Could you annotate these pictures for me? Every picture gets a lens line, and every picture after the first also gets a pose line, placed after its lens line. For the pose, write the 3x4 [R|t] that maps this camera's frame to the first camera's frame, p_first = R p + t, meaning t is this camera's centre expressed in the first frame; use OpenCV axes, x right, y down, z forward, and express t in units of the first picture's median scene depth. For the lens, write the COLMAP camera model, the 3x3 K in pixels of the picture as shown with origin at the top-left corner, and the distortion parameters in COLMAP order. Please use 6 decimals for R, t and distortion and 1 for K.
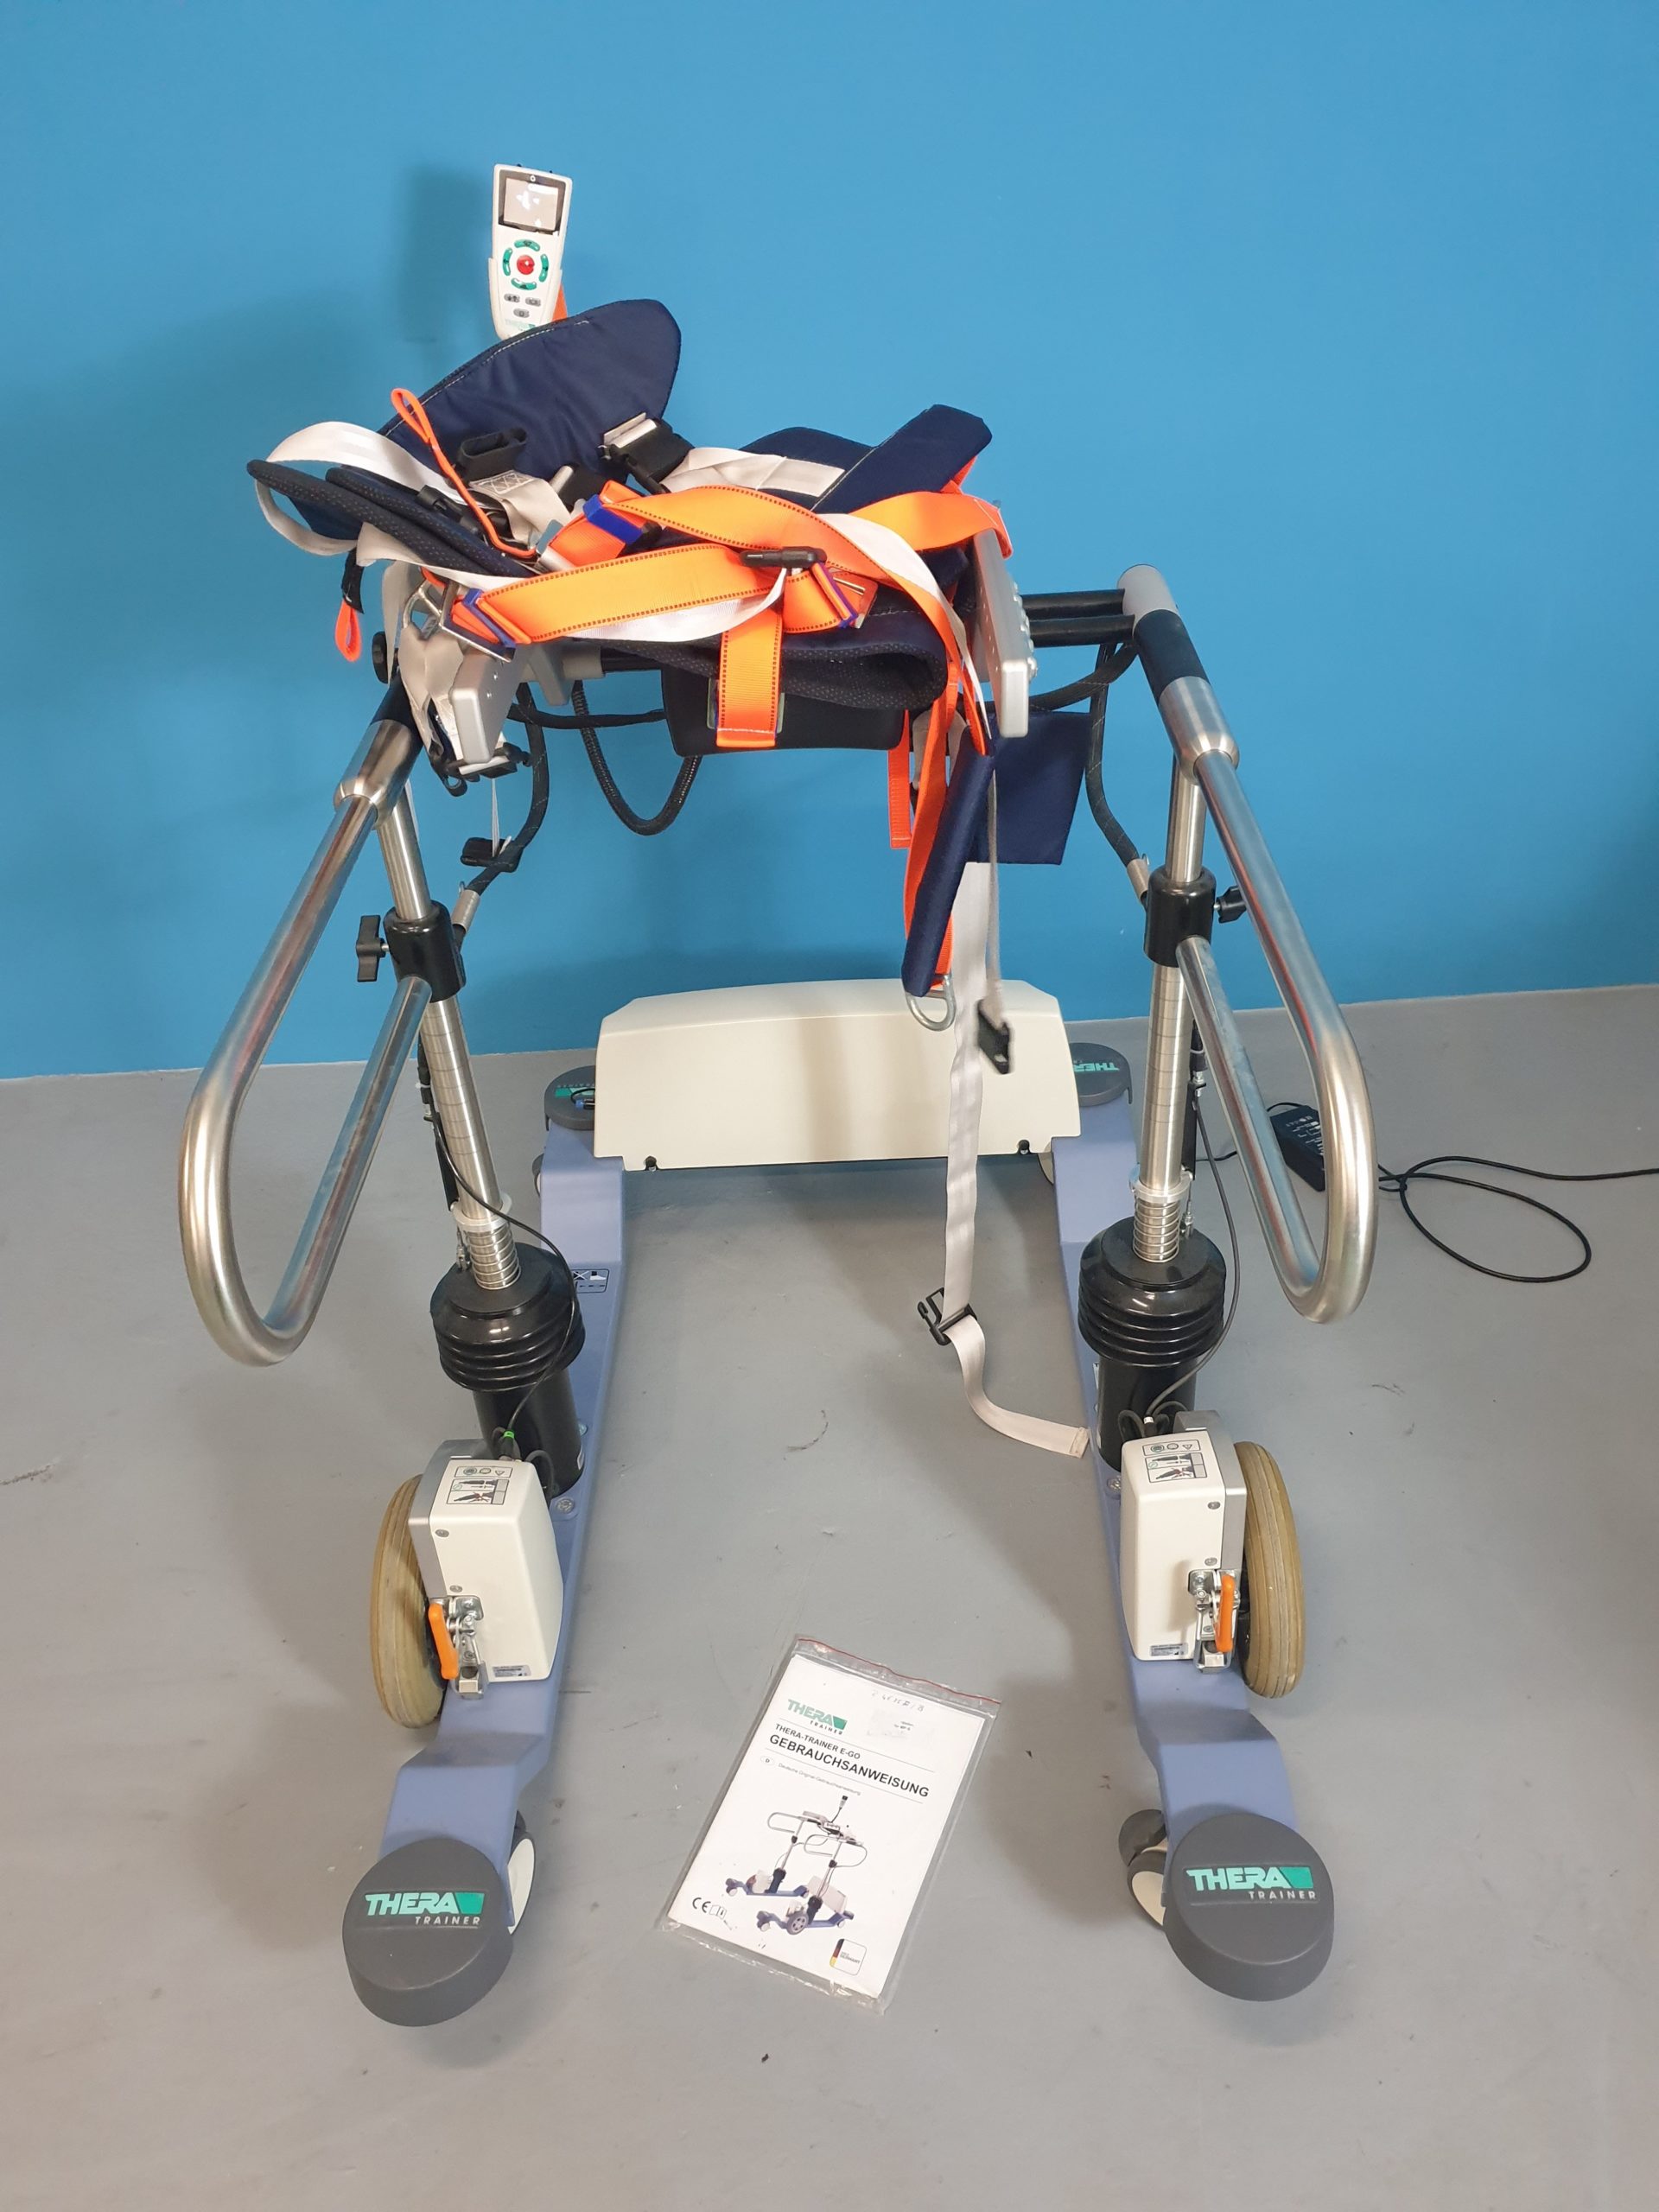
lens RADIAL K [[1724.5, 0, 842.2], [0, 1724.5, 1114.5], [0, 0, 1]] dist [0.012484, 0.008604]
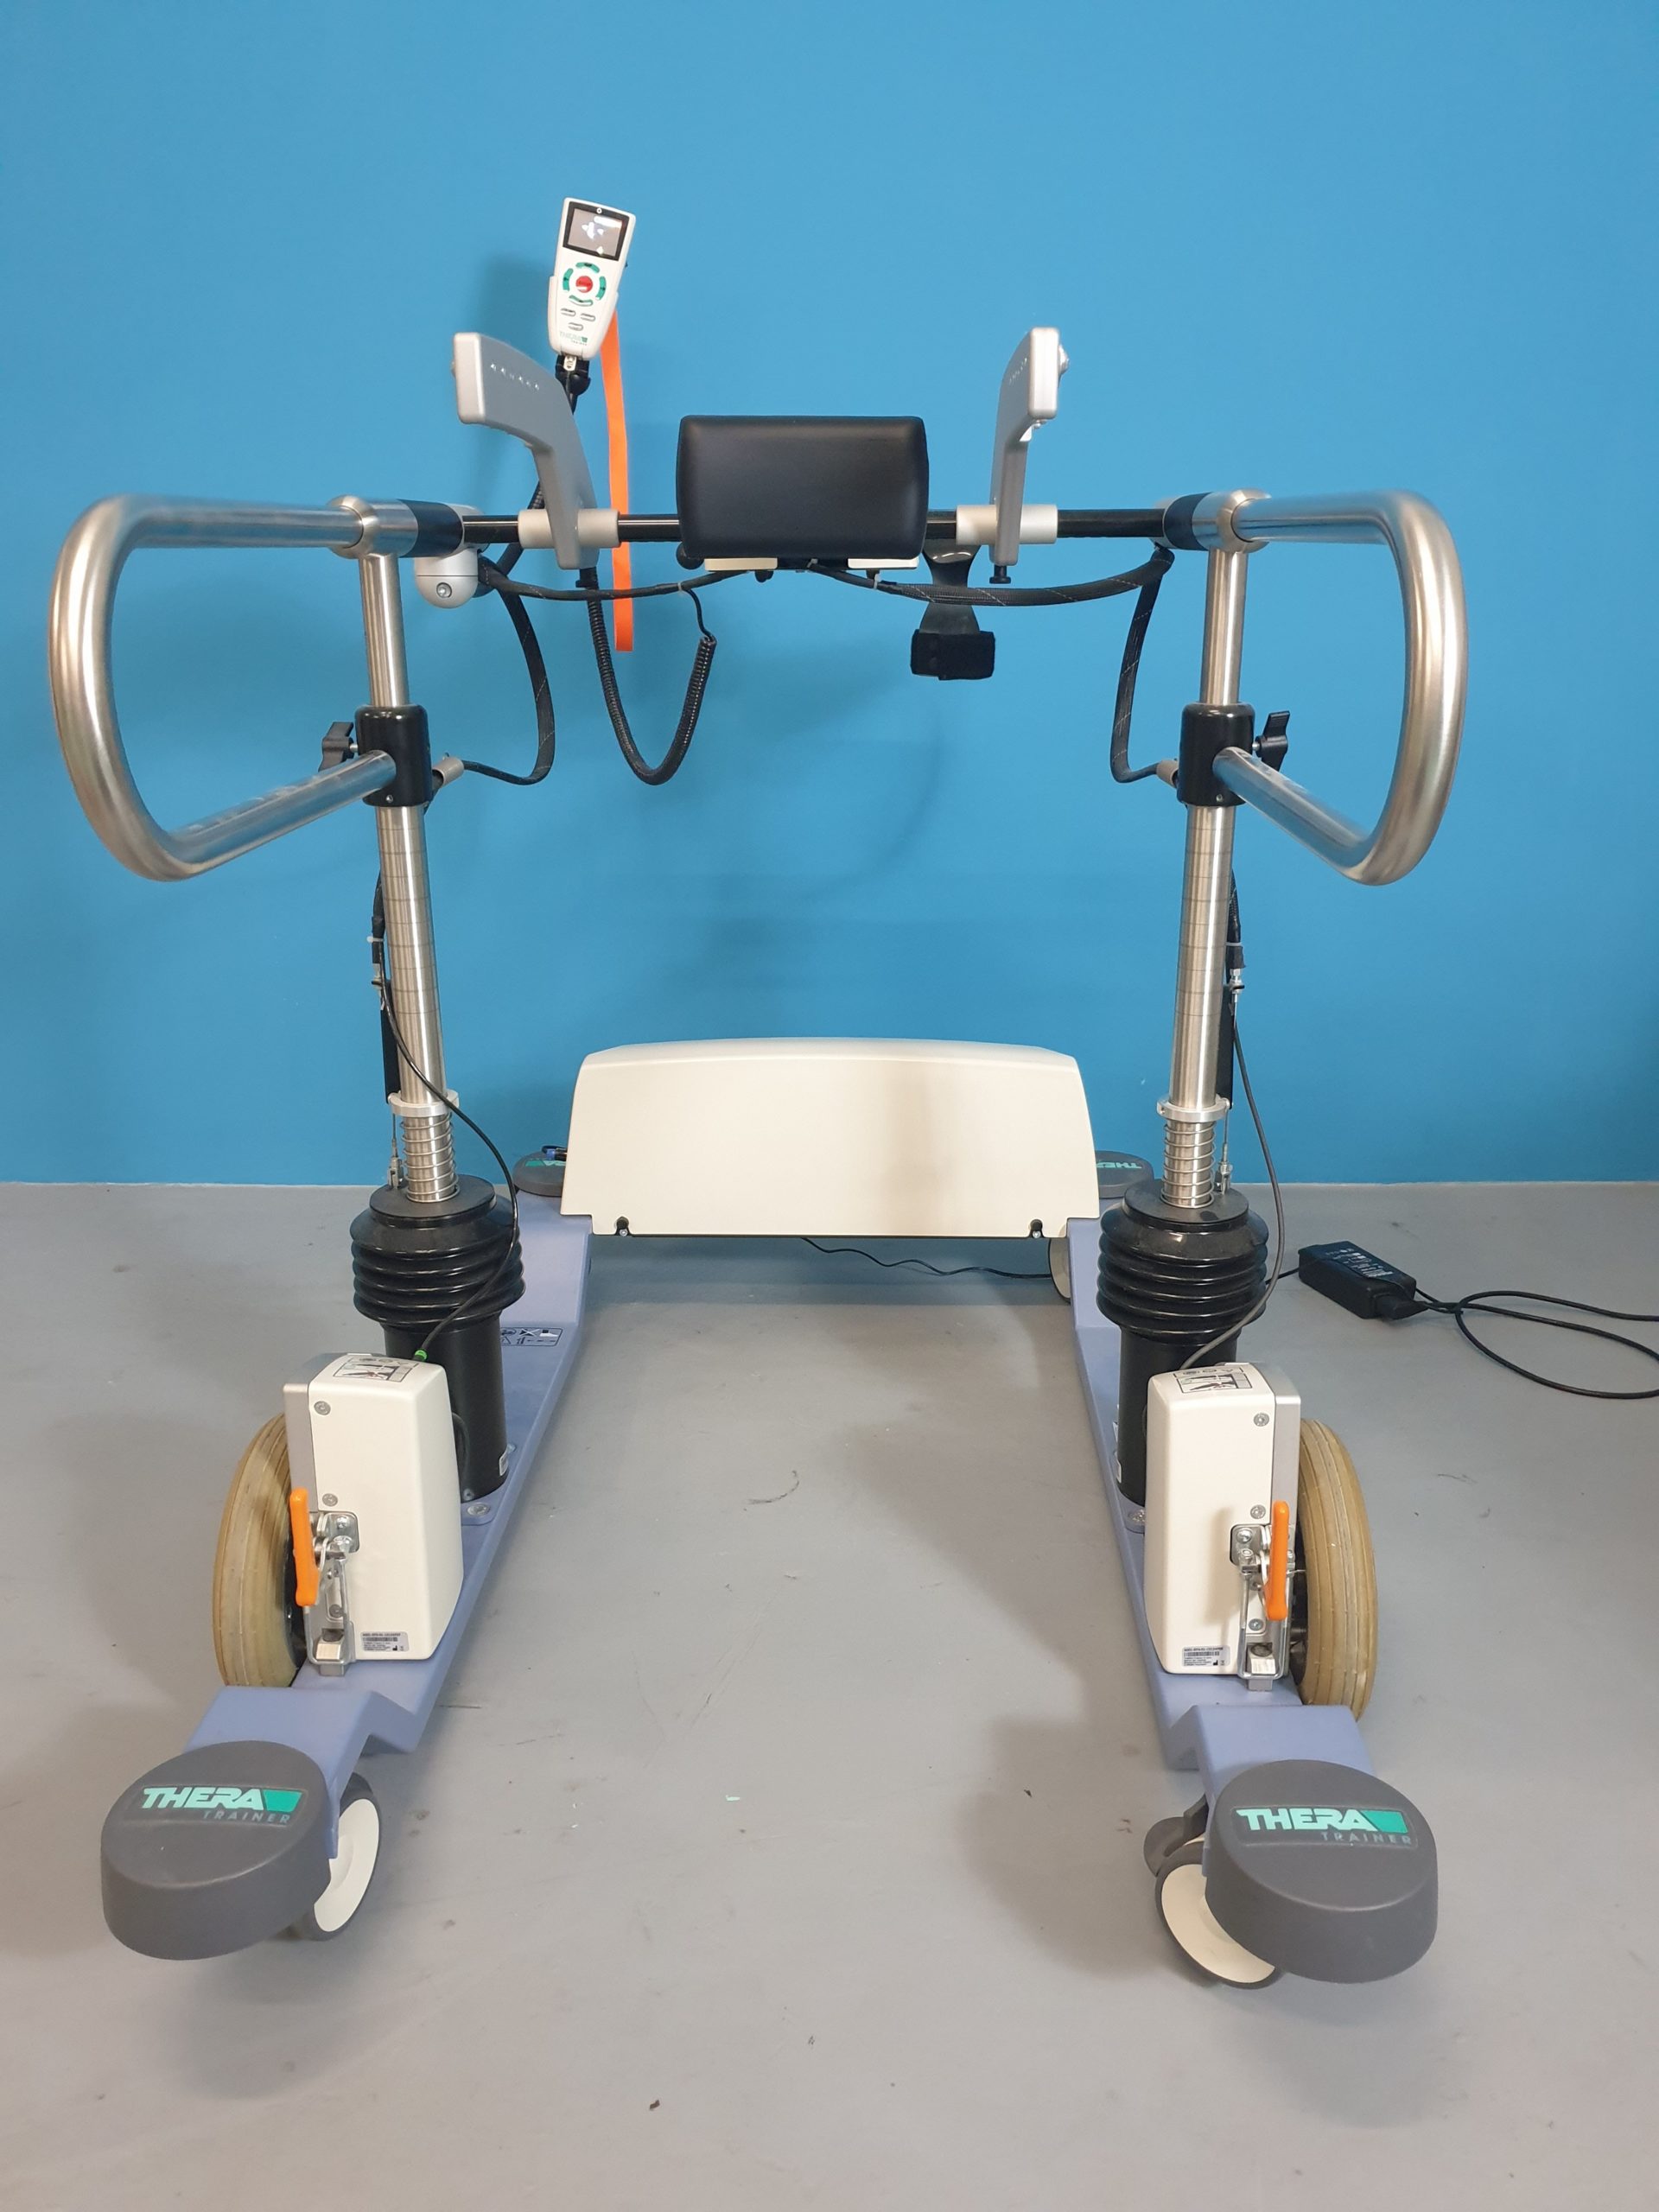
lens RADIAL K [[1724.5, 0, 842.2], [0, 1724.5, 1114.5], [0, 0, 1]] dist [0.012484, 0.008604]
pose [[0.998319, 0.055986, -0.014989, 0.019439], [-0.057892, 0.950900, -0.304037, 0.331419], [-0.002769, 0.304394, 0.952542, 0.165963]]
